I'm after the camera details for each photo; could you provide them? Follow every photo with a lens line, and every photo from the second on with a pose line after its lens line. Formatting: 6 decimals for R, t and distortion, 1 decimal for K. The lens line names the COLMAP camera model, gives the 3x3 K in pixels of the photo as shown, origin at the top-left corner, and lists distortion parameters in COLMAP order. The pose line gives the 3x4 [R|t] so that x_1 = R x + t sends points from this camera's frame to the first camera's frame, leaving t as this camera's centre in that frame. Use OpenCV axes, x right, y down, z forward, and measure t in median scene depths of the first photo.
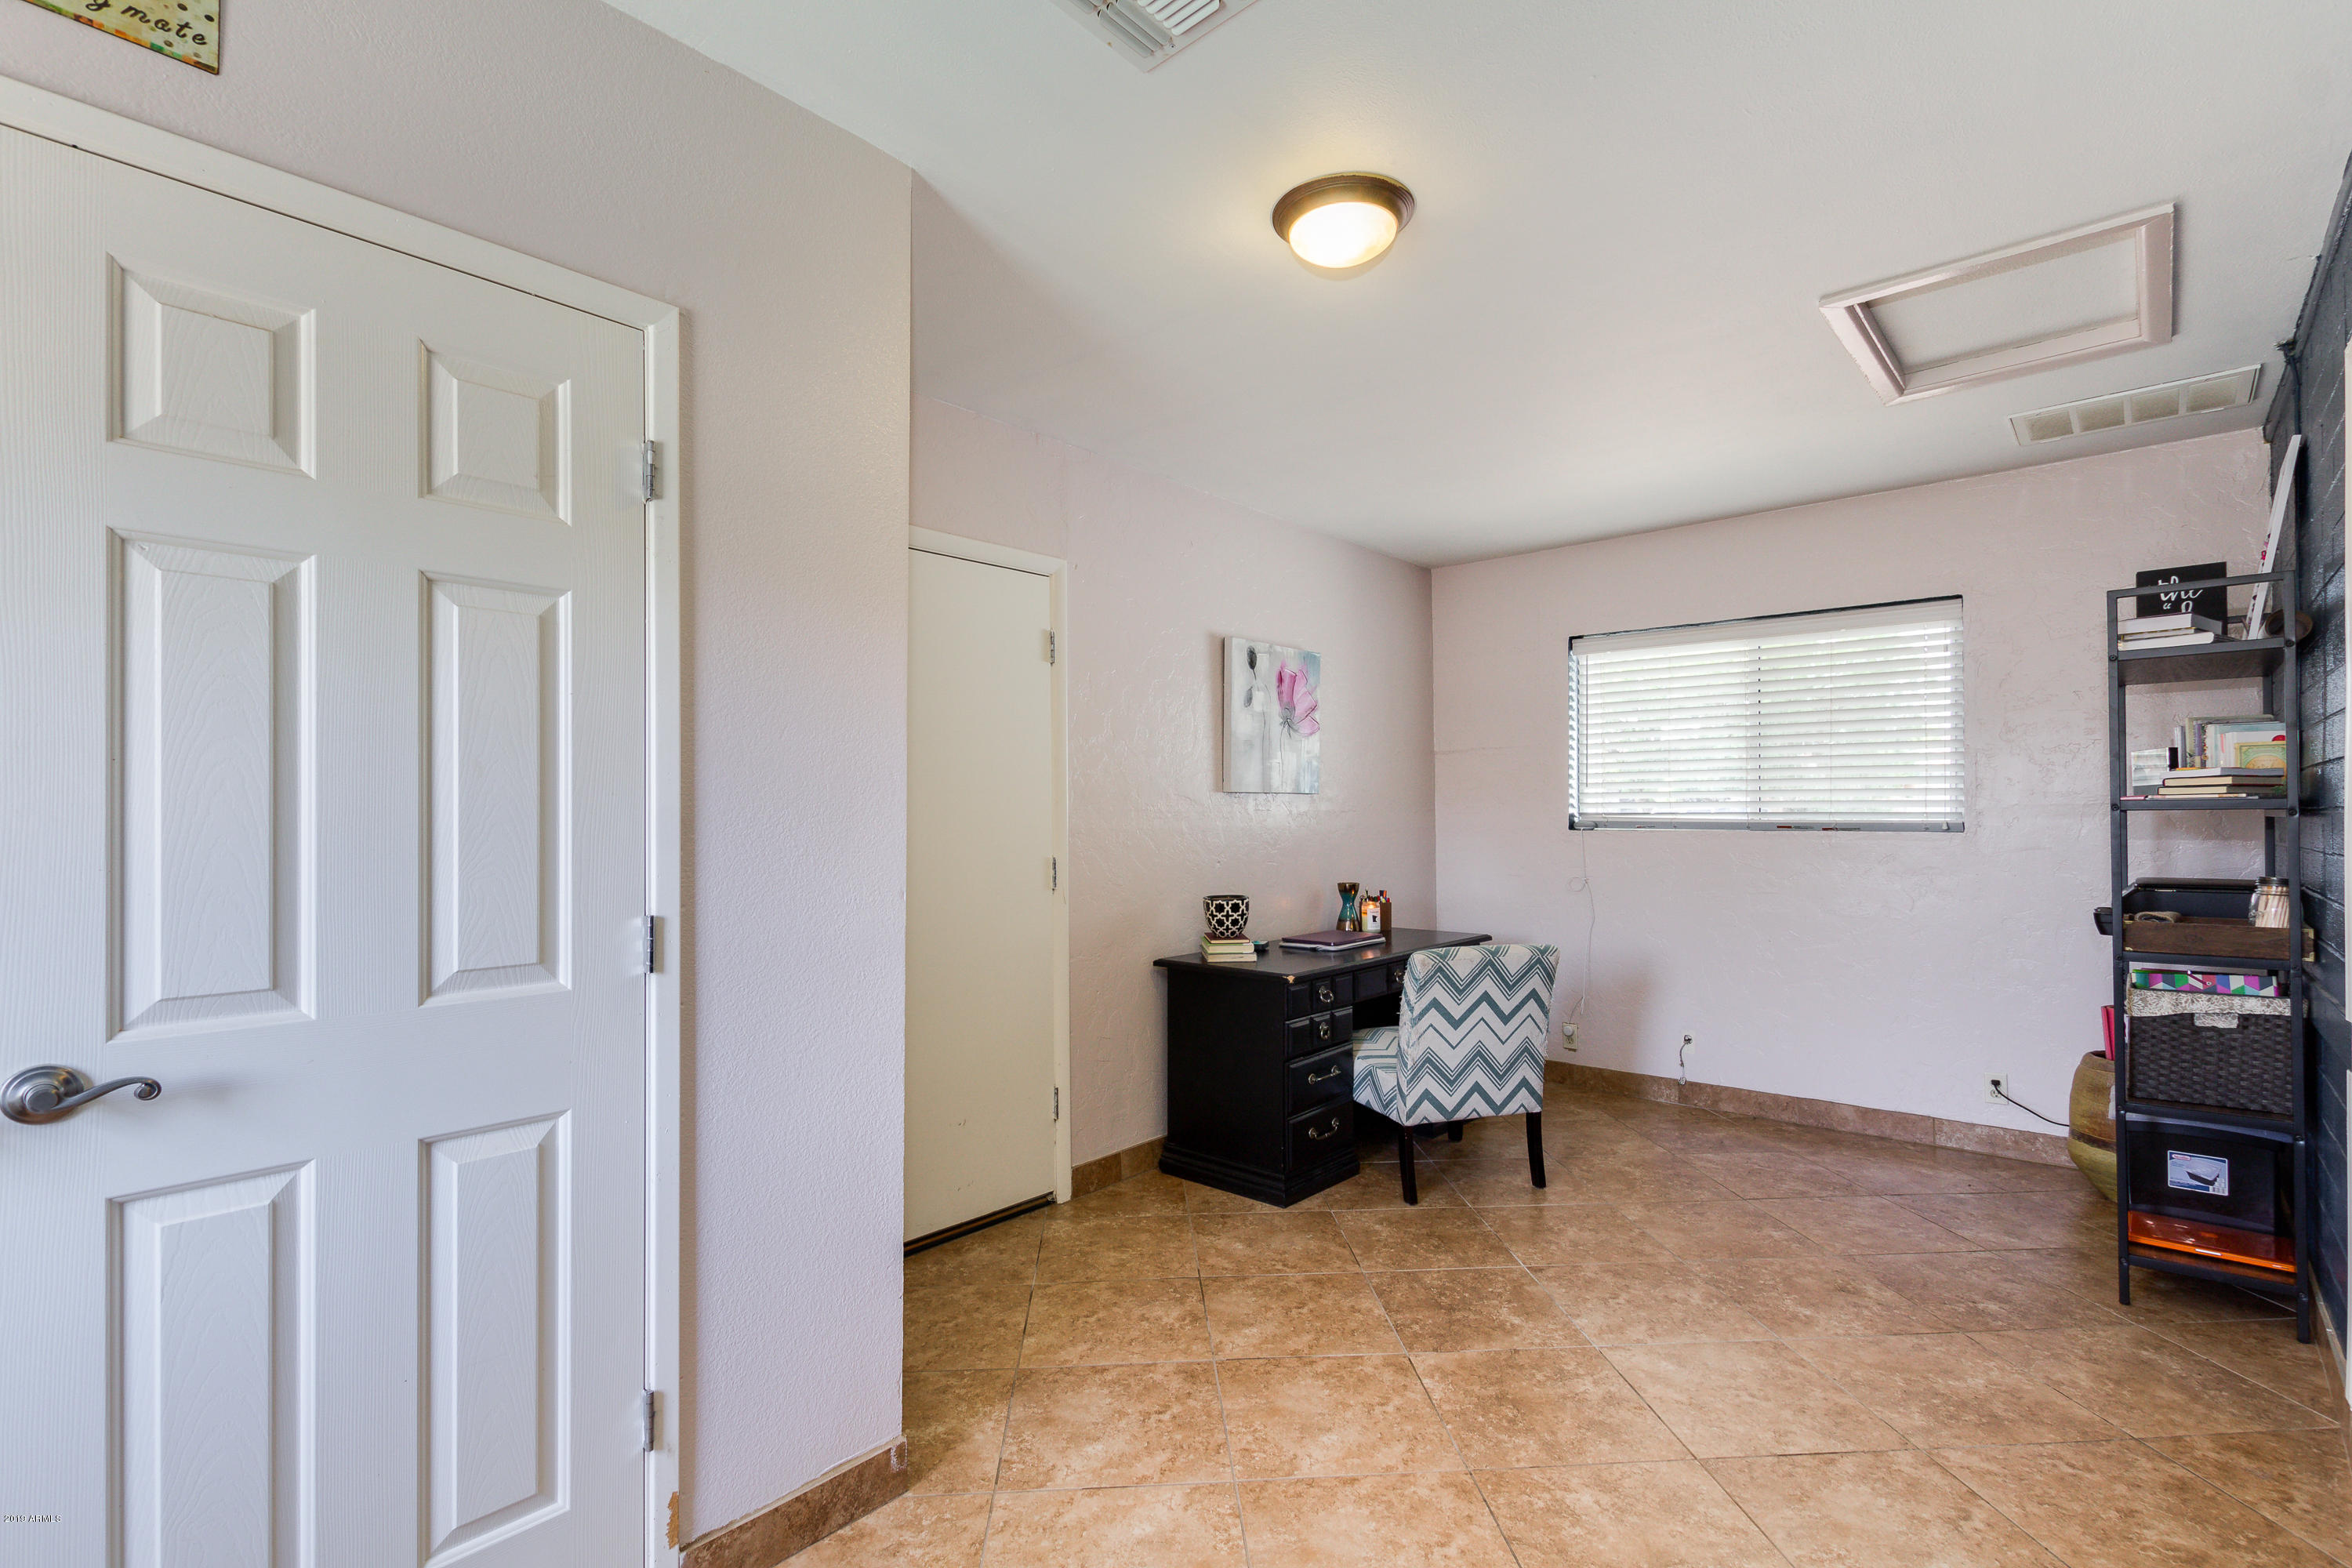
lens RADIAL K [[1079.1, 0, 1181.4], [0, 1079.1, 799.3], [0, 0, 1]] dist [0.005288, 0.001089]
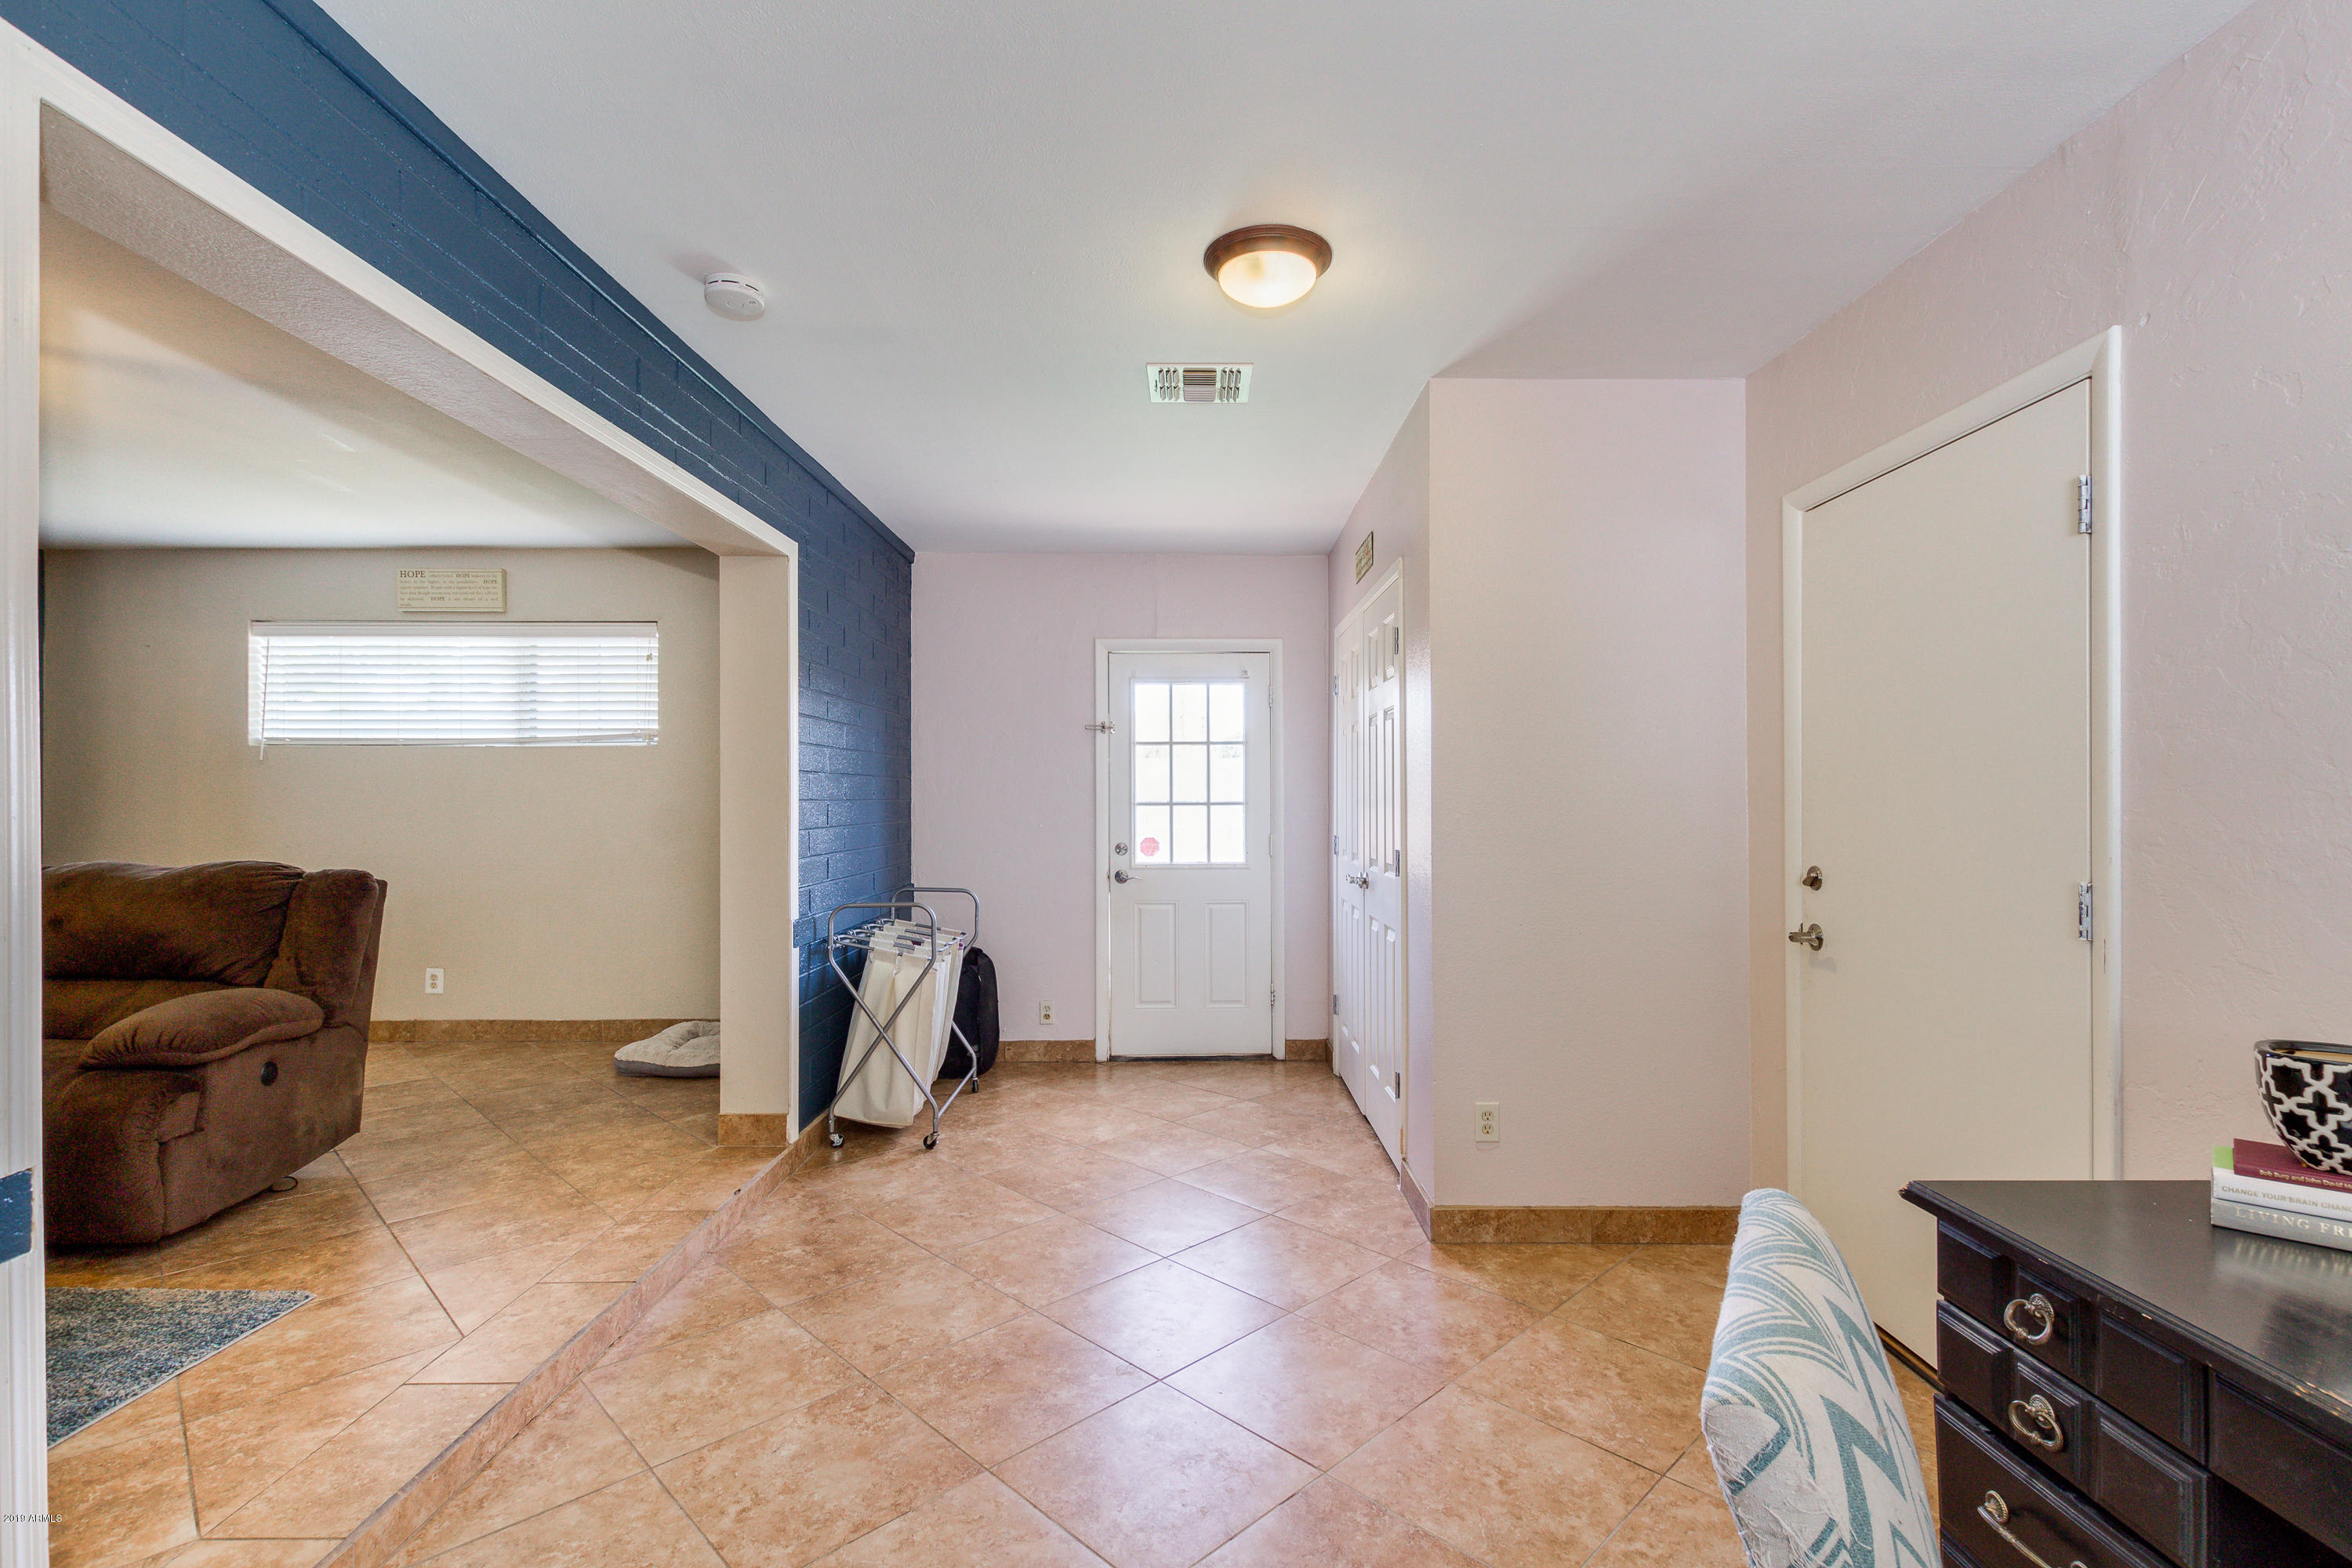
lens RADIAL K [[1079.1, 0, 1190.7], [0, 1079.1, 788.6], [0, 0, 1]] dist [0.005288, 0.001089]
pose [[-0.737674, -0.003652, -0.675147, 0.796522], [0.006698, 0.999897, -0.012728, 0.009865], [0.675124, -0.013911, -0.737573, 1.473346]]
